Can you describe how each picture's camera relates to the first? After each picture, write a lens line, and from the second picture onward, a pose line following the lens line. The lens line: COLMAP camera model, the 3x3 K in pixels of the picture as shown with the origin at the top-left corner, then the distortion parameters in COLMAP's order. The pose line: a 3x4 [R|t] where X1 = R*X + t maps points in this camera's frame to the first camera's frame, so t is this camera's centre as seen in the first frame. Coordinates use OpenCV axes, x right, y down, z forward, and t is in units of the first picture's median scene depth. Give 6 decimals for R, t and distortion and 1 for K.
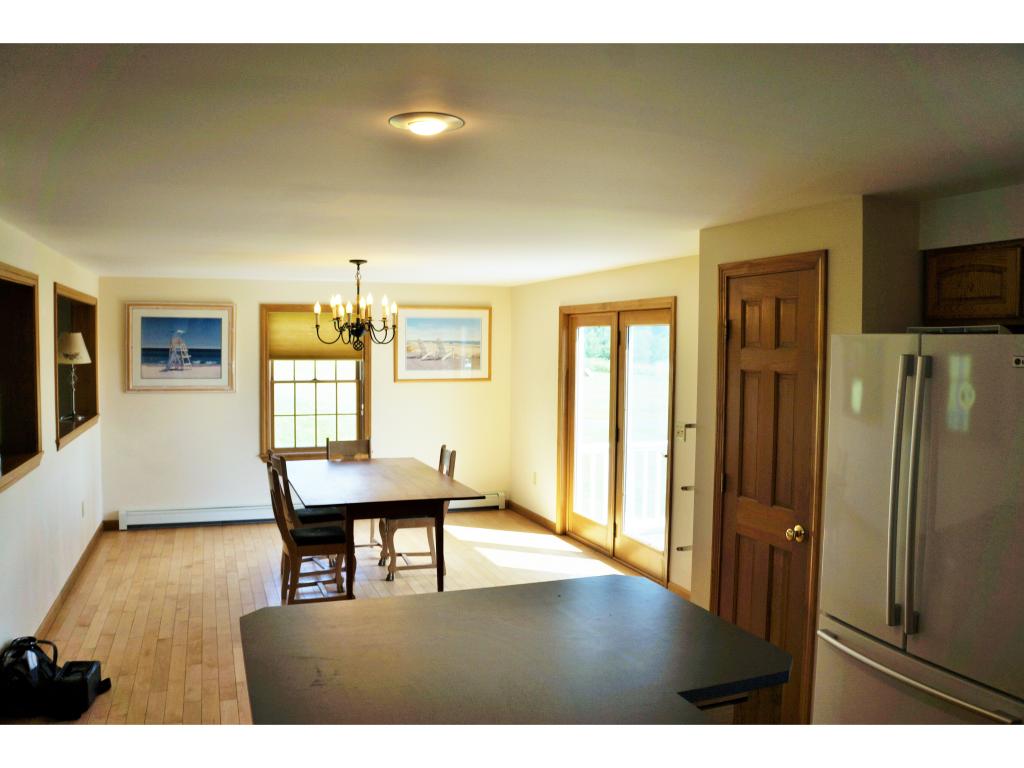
lens RADIAL K [[821.7, 0, 507.3], [0, 821.7, 378.3], [0, 0, 1]] dist [-0.170509, 0.113332]
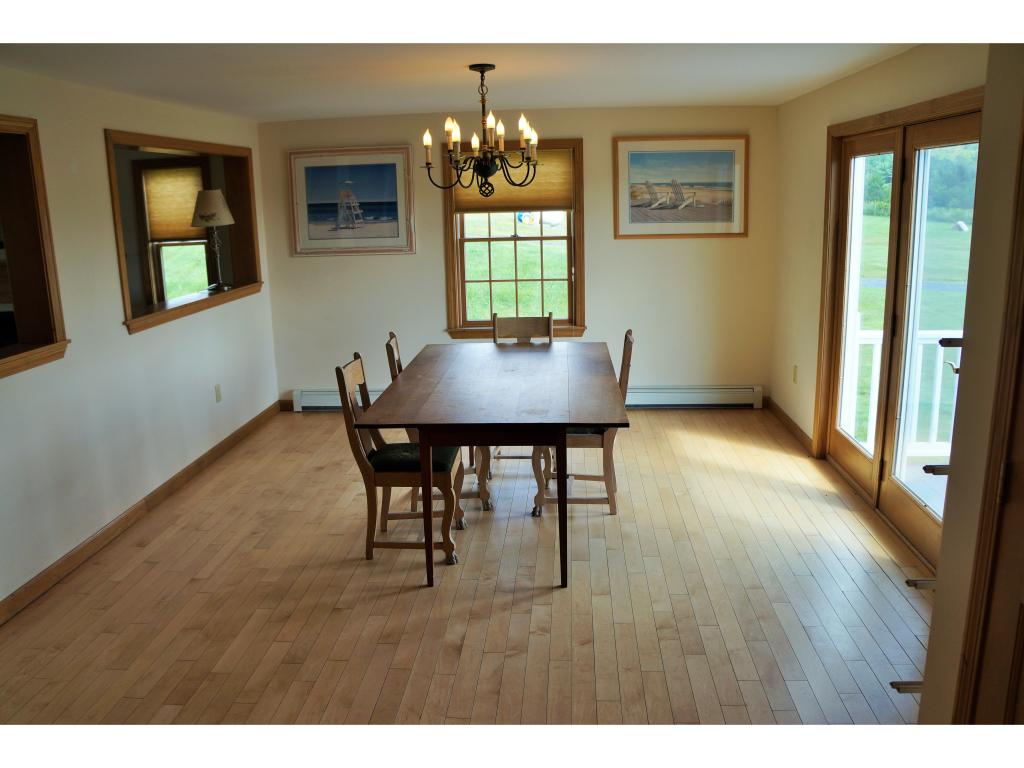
lens RADIAL K [[821.7, 0, 510.5], [0, 821.7, 378.4], [0, 0, 1]] dist [-0.170509, 0.113332]
pose [[0.910165, 0.059142, -0.410002, 0.104284], [0.015557, 0.984178, 0.176501, -0.003155], [0.413953, -0.167024, 0.894844, 0.278961]]
